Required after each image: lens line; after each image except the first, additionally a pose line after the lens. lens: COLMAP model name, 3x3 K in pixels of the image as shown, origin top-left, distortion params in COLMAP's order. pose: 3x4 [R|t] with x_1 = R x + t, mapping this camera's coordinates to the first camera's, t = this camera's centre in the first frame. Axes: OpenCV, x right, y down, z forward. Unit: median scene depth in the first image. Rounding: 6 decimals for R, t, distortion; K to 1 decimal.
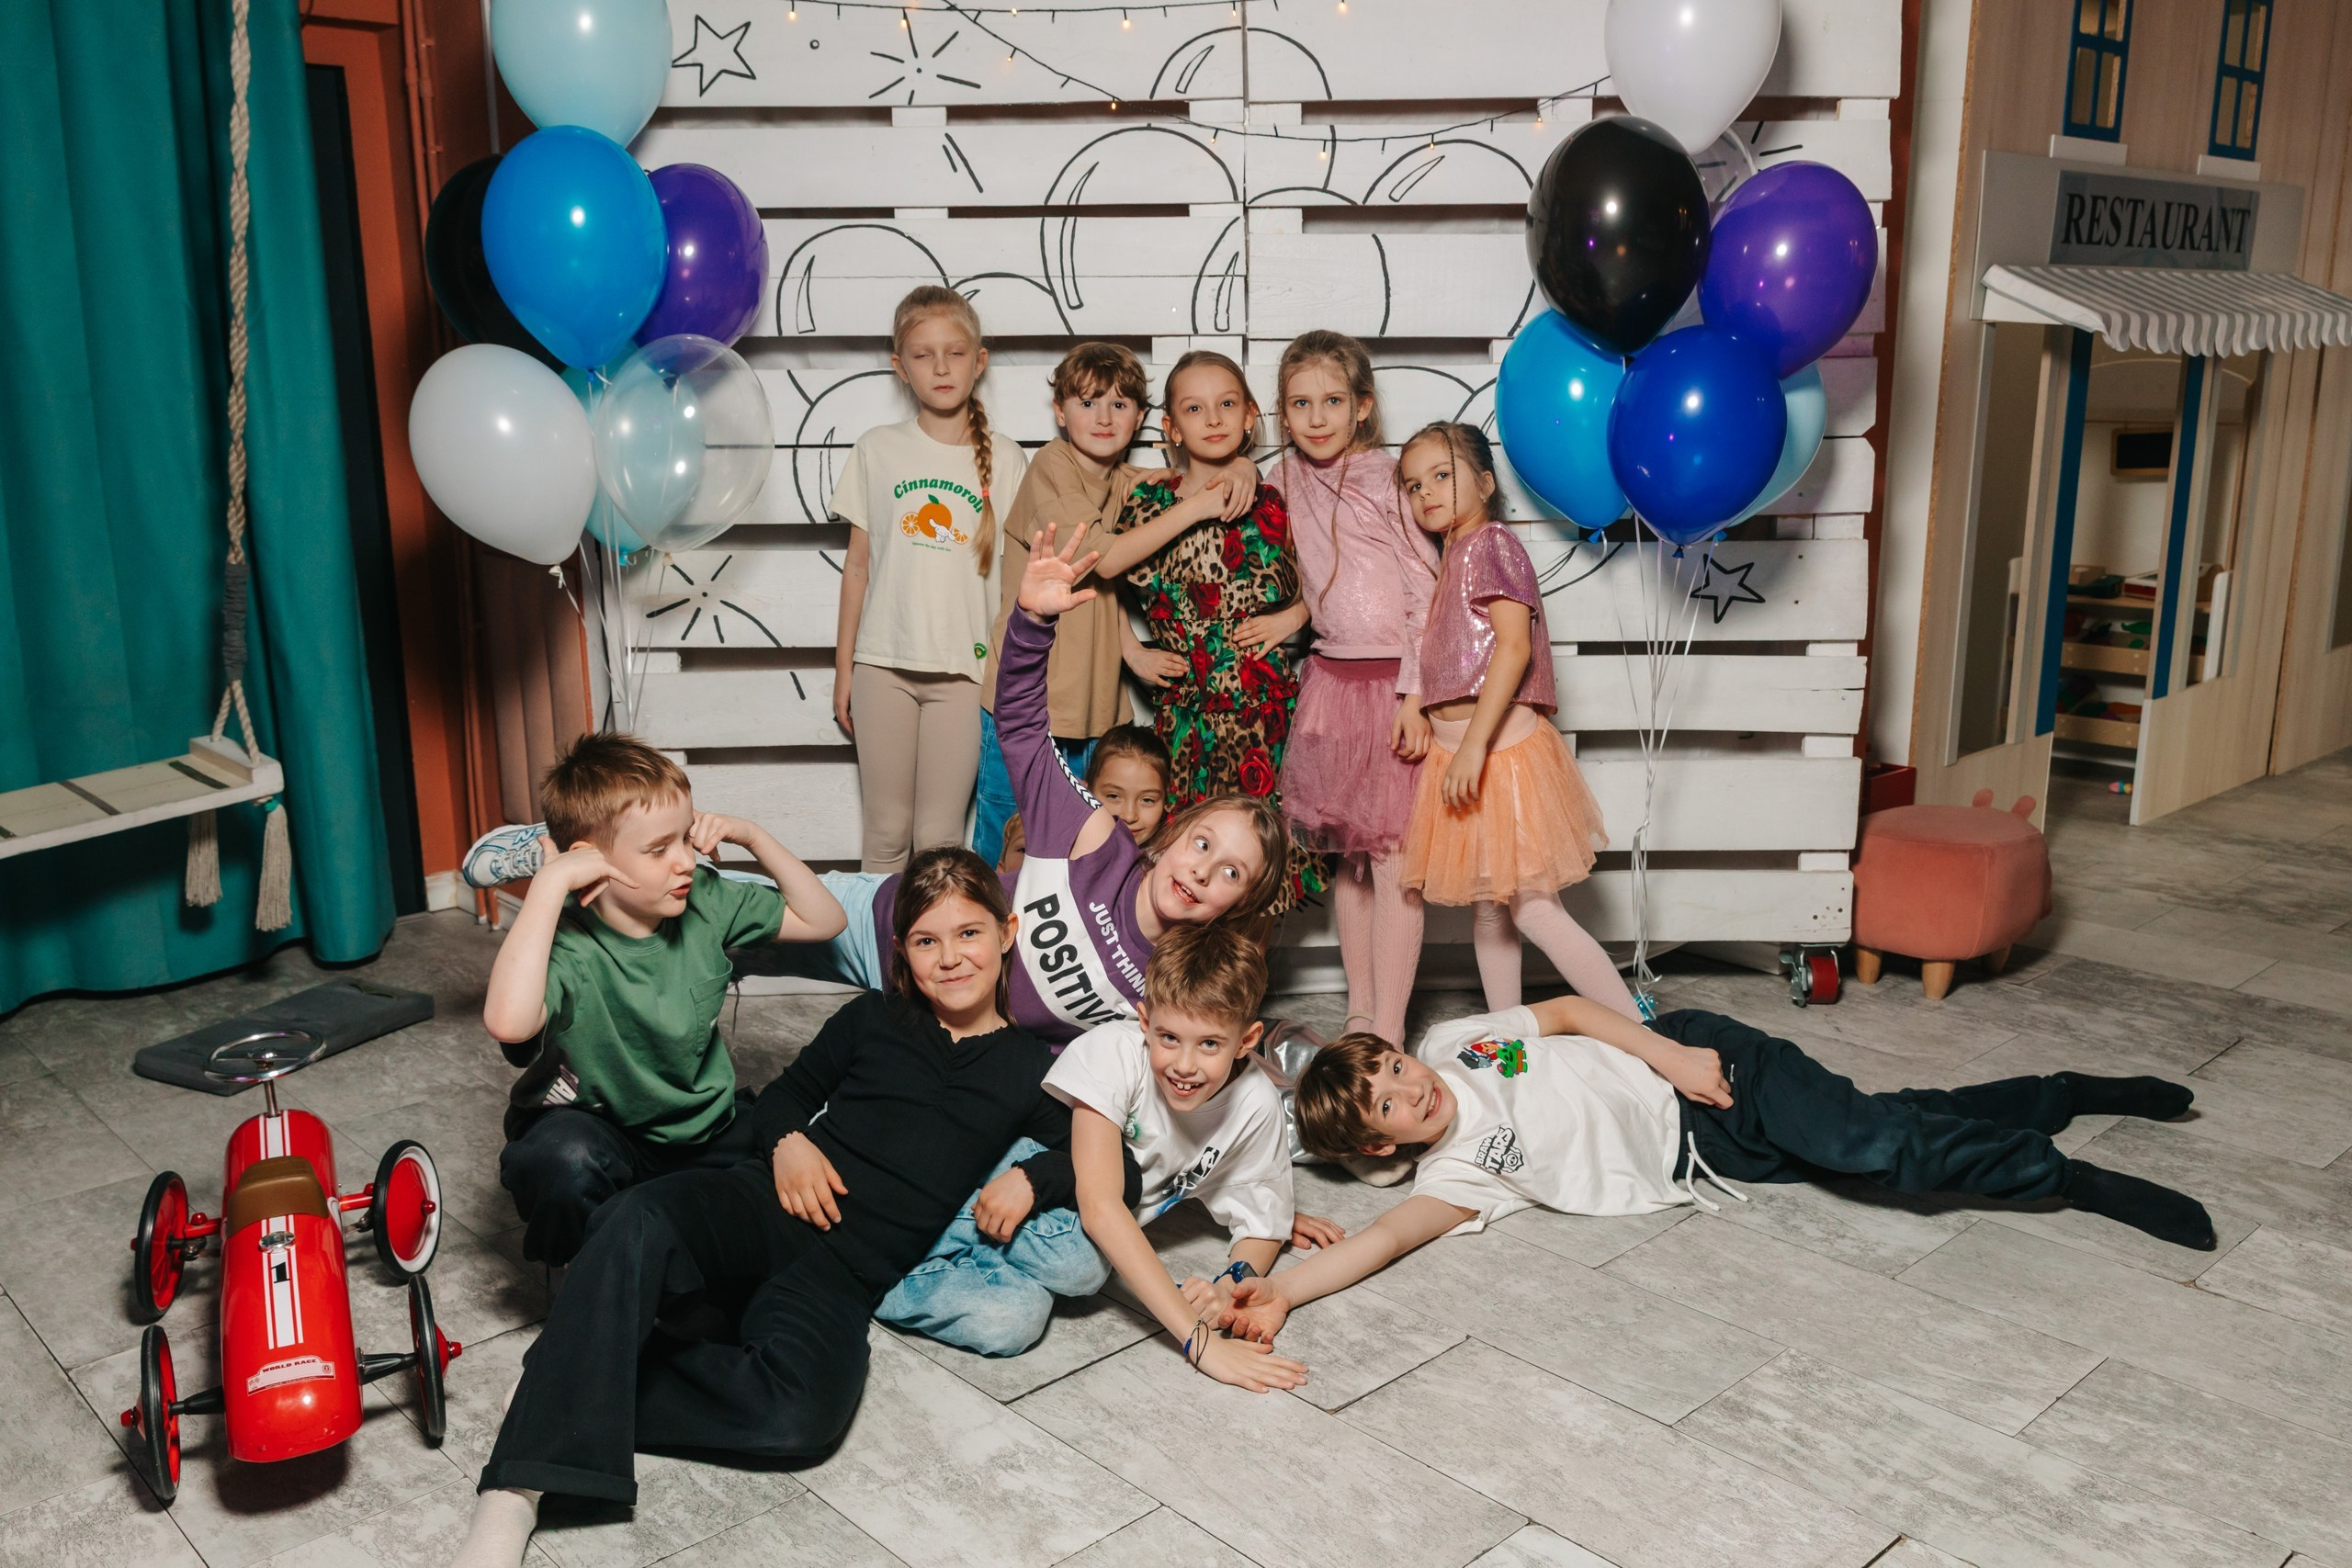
lens RADIAL K [[1924.4, 0, 1161.3], [0, 1924.4, 785.4], [0, 0, 1]] dist [0.006429, 0.008818]
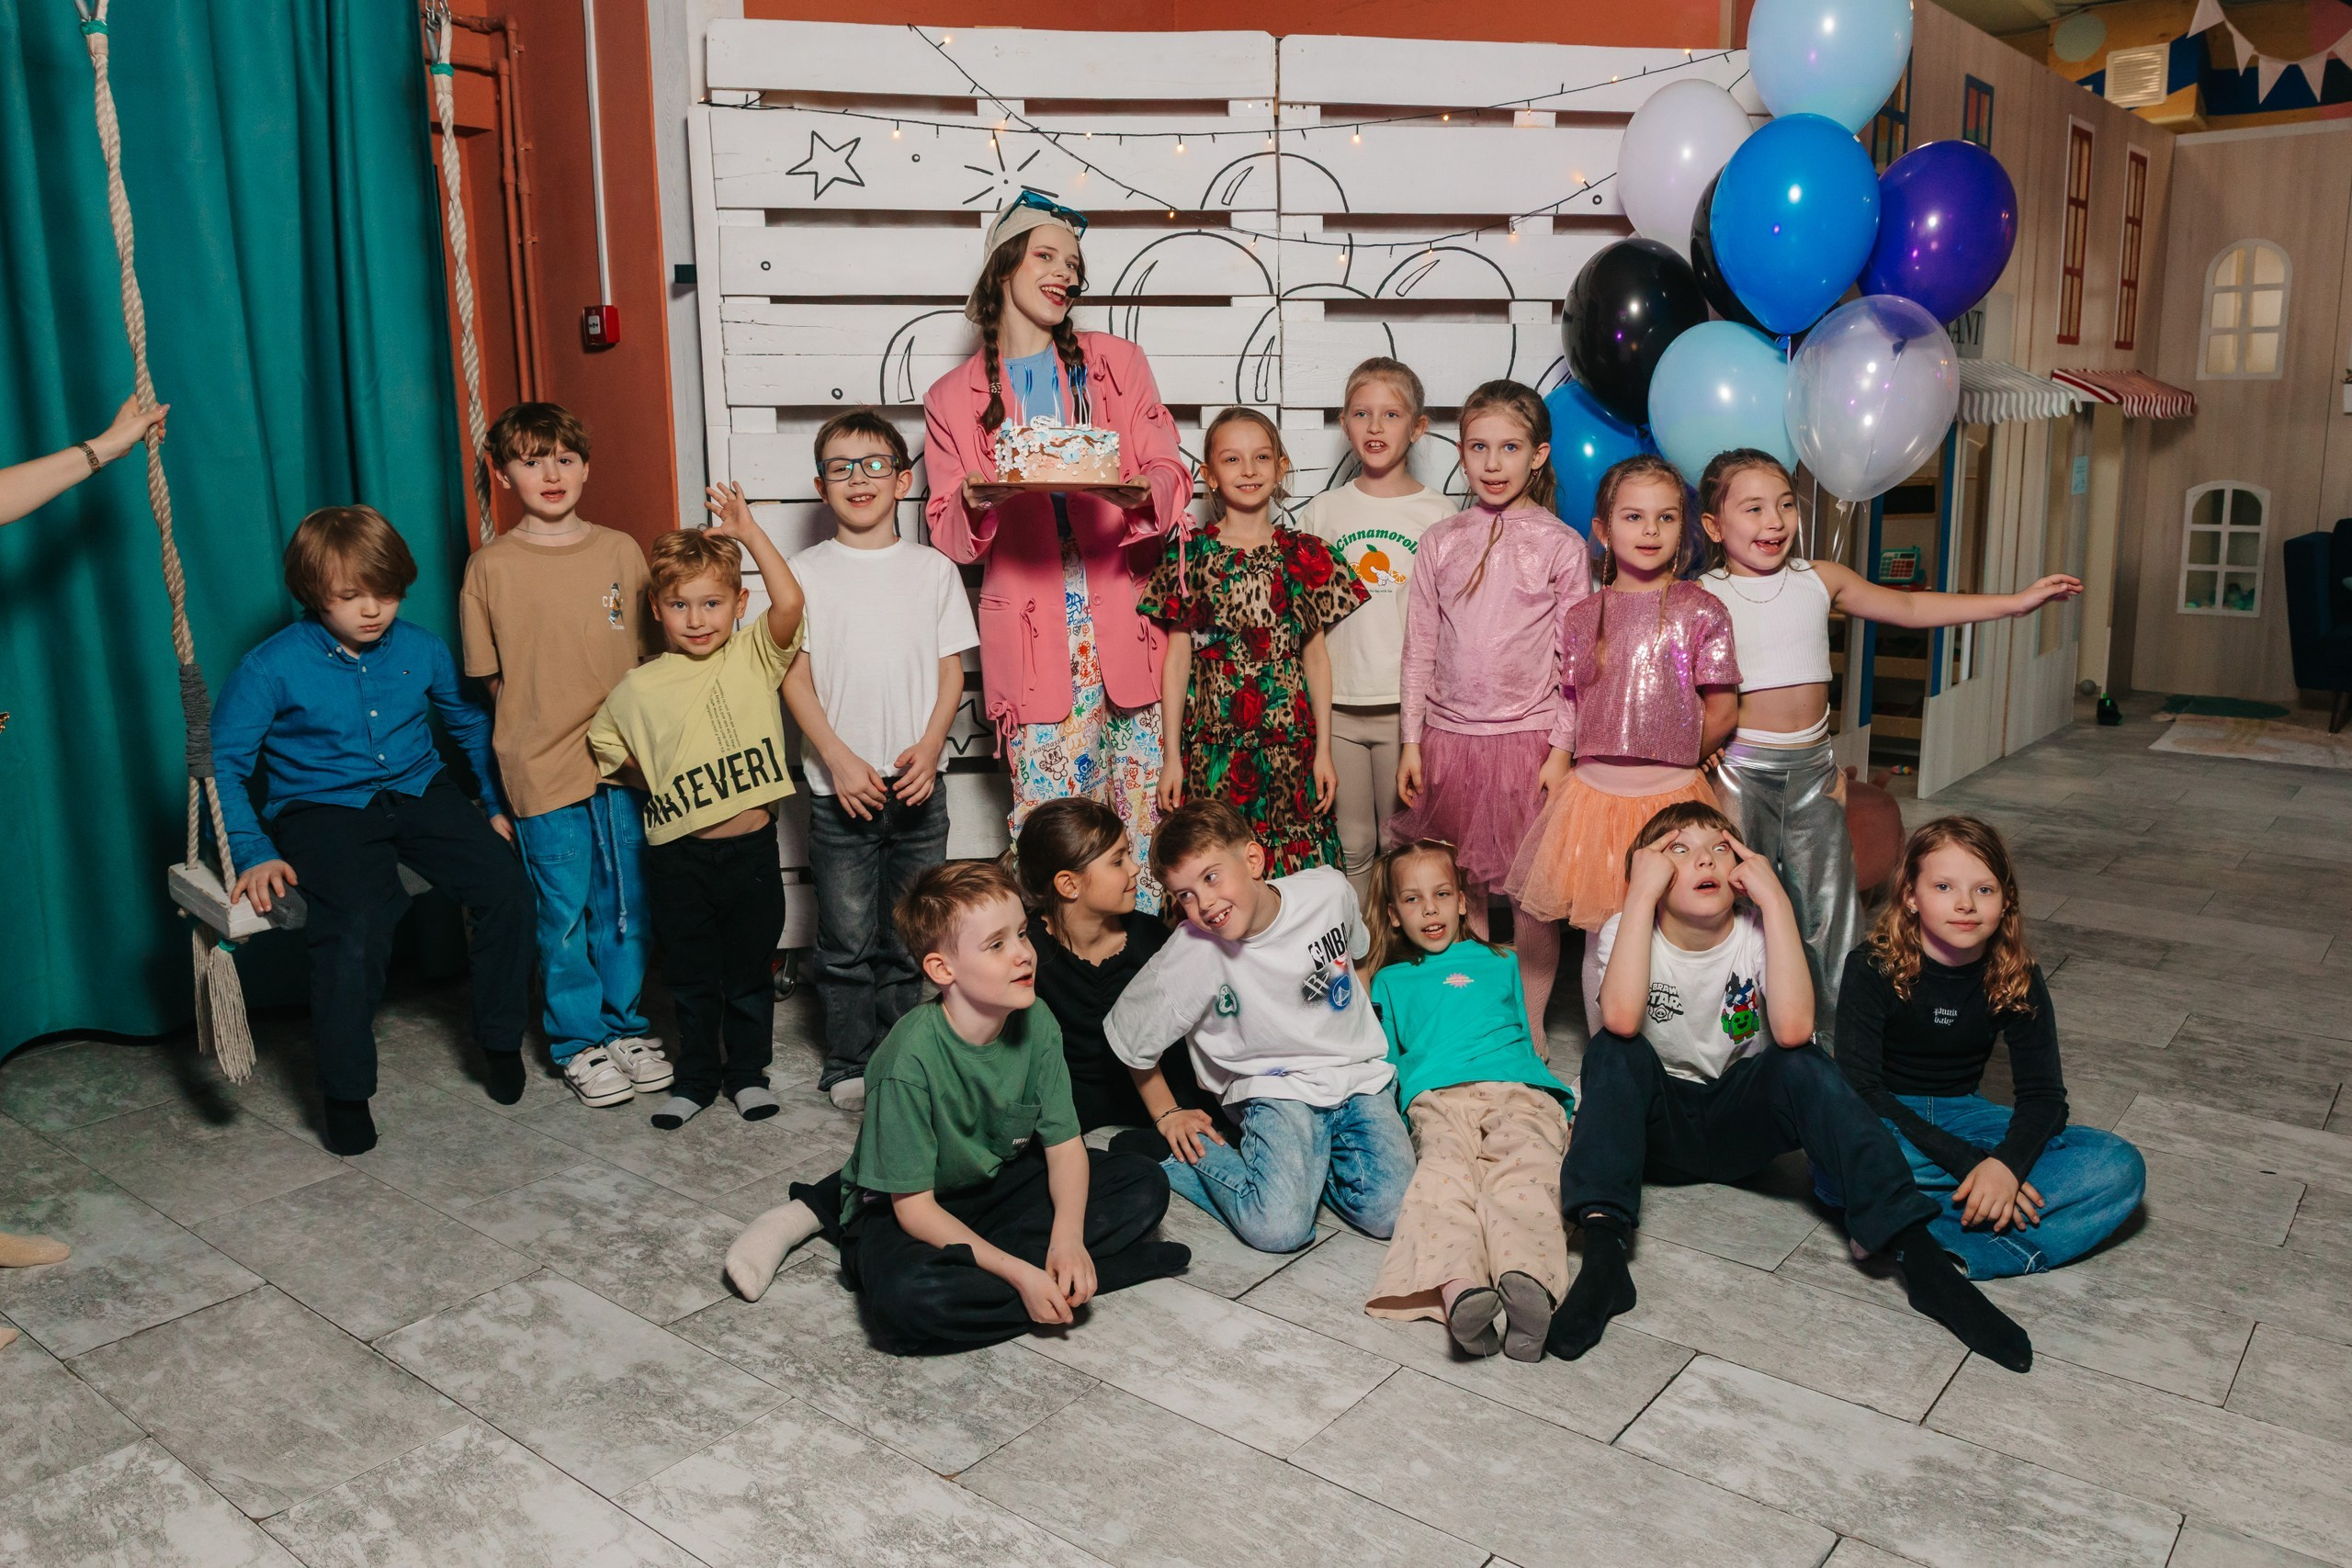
lens RADIAL K [[1732.2, 0, 1226.3], [0, 1732.2, 712.7], [0, 0, 1]] dist [0.013437, -0.004049]
pose [[0.986211, -0.026344, 0.163382, -0.218285], [0.035510, 0.997940, -0.053437, 0.016867], [-0.161638, 0.058501, 0.985115, -0.057022]]
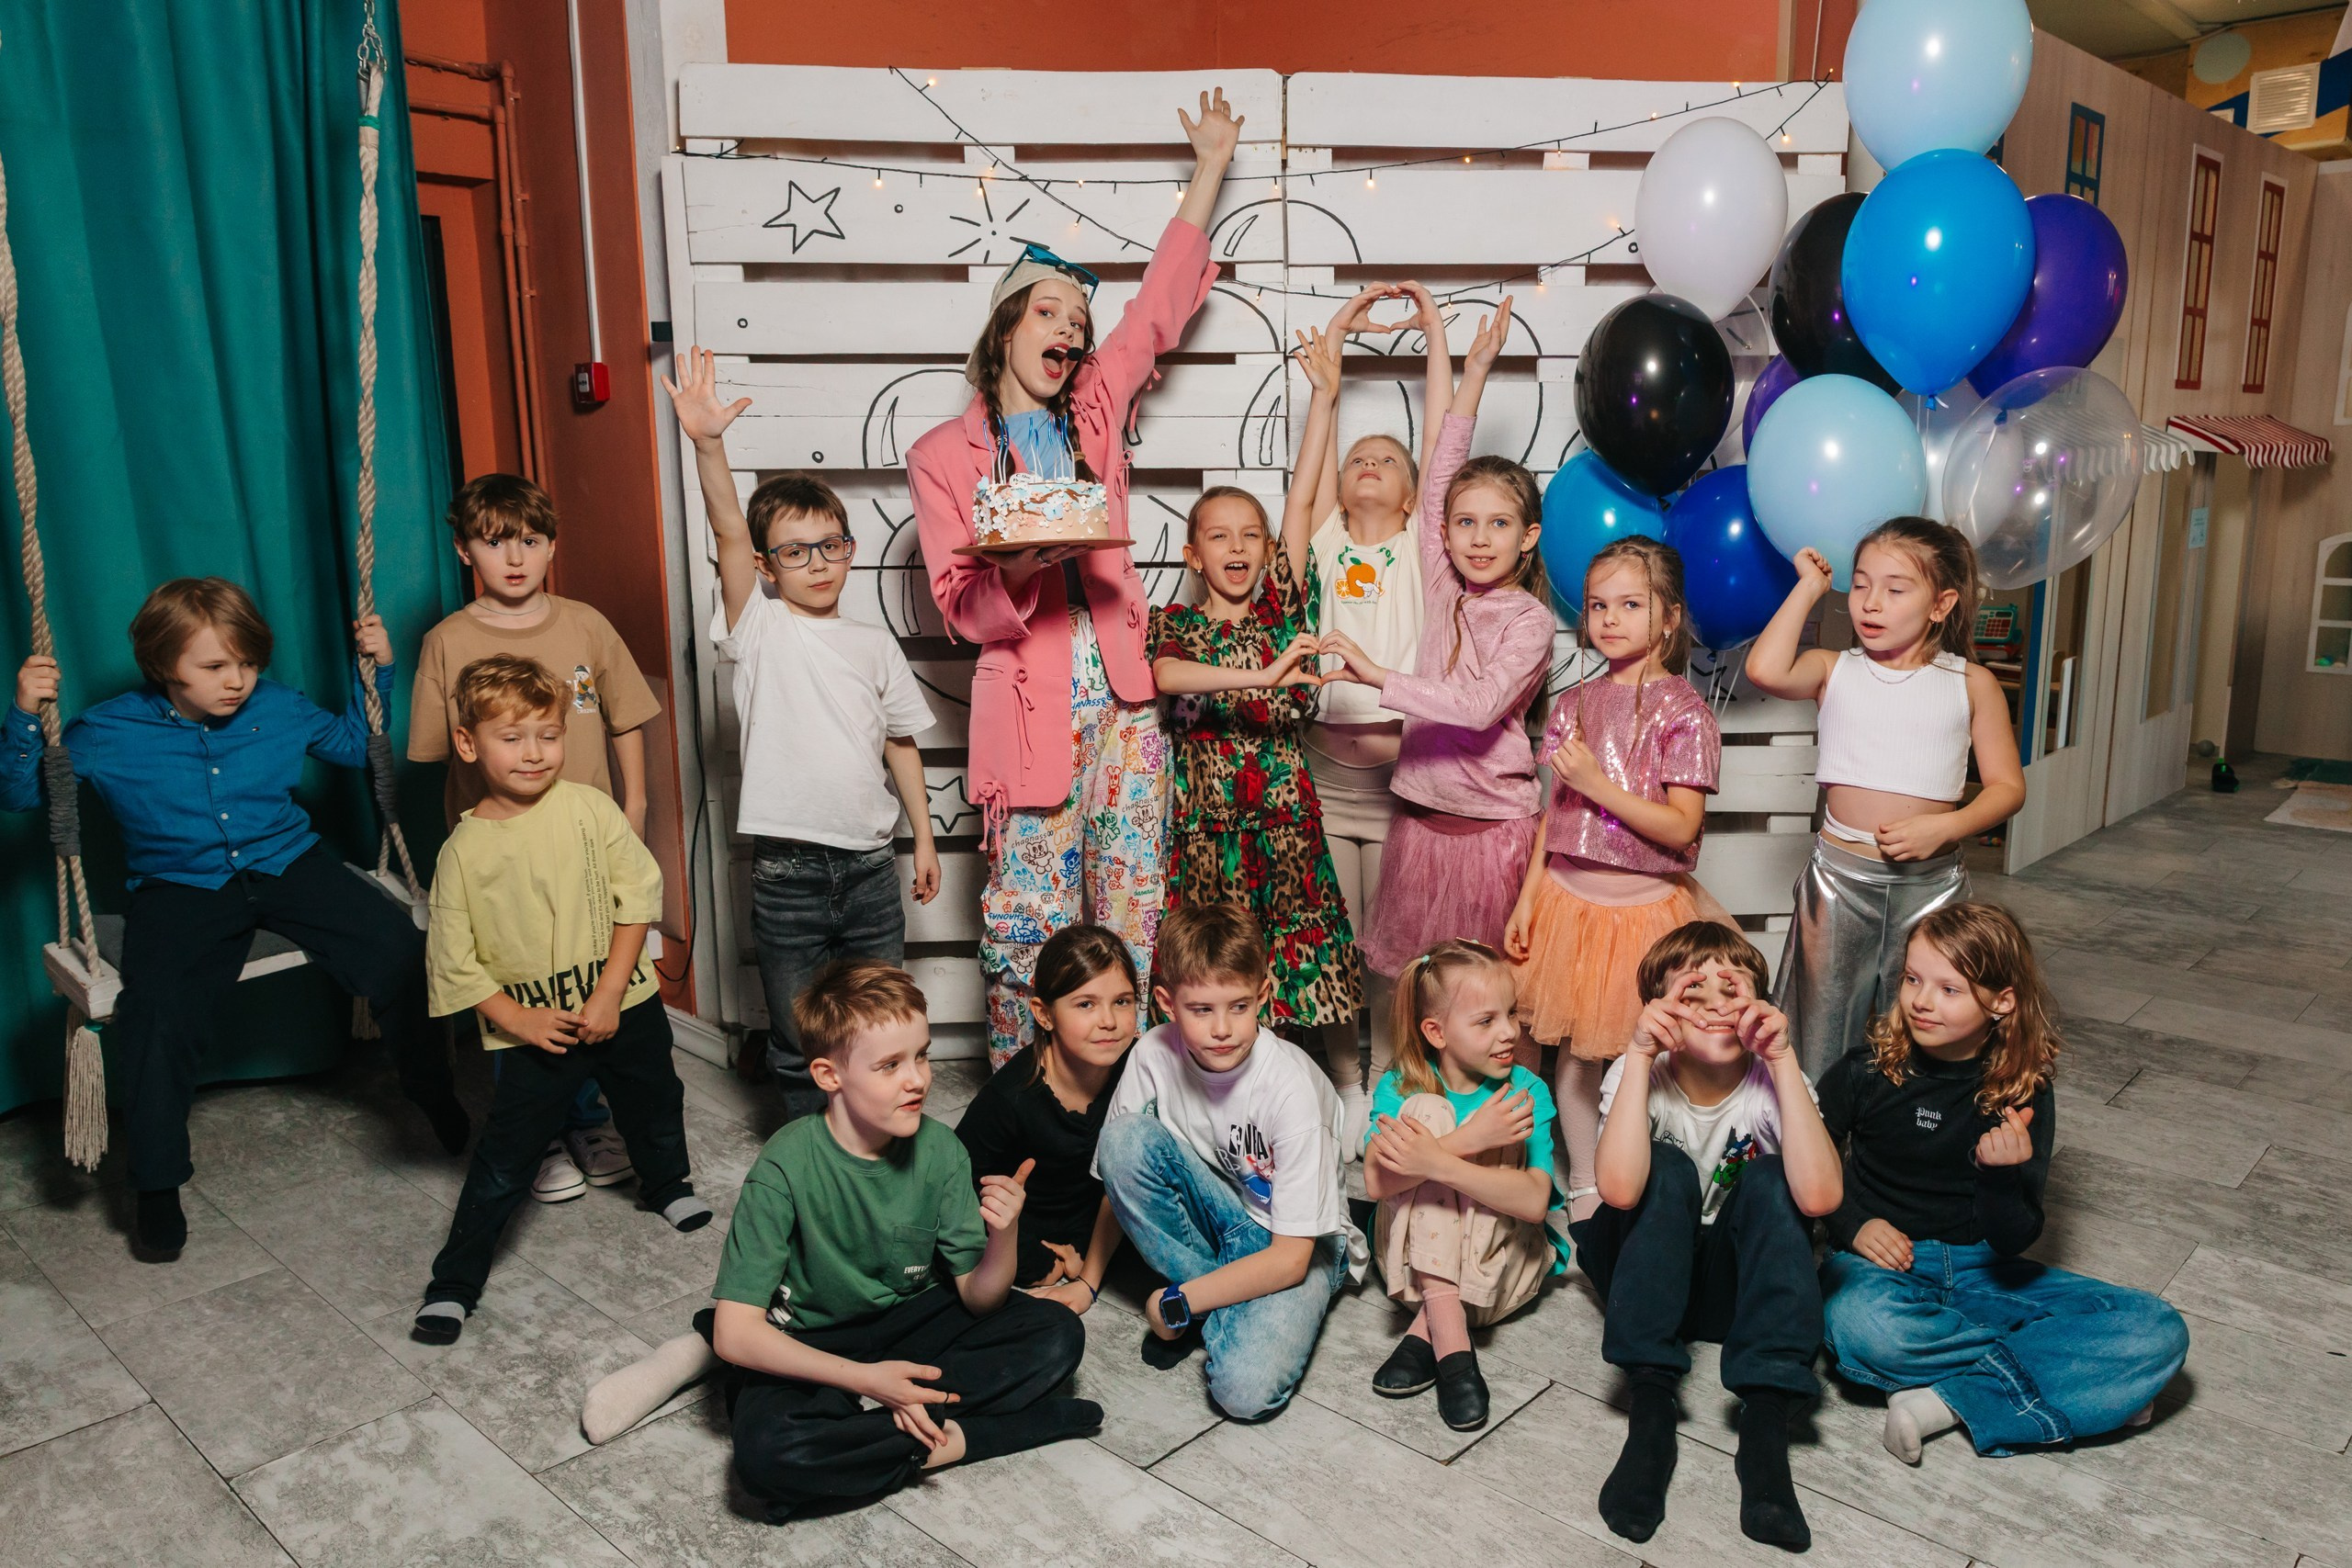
lens RADIAL K [[1683.2, 0, 1247.2], [0, 1683.2, 768.0], [0, 0, 1]] dist [0.006235, 0.002628]
pose [[0.995678, -0.013537, 0.091884, -0.092231], [0.016508, 0.999363, -0.031651, -0.036221], [-0.091397, 0.033031, 0.995267, 0.035293]]
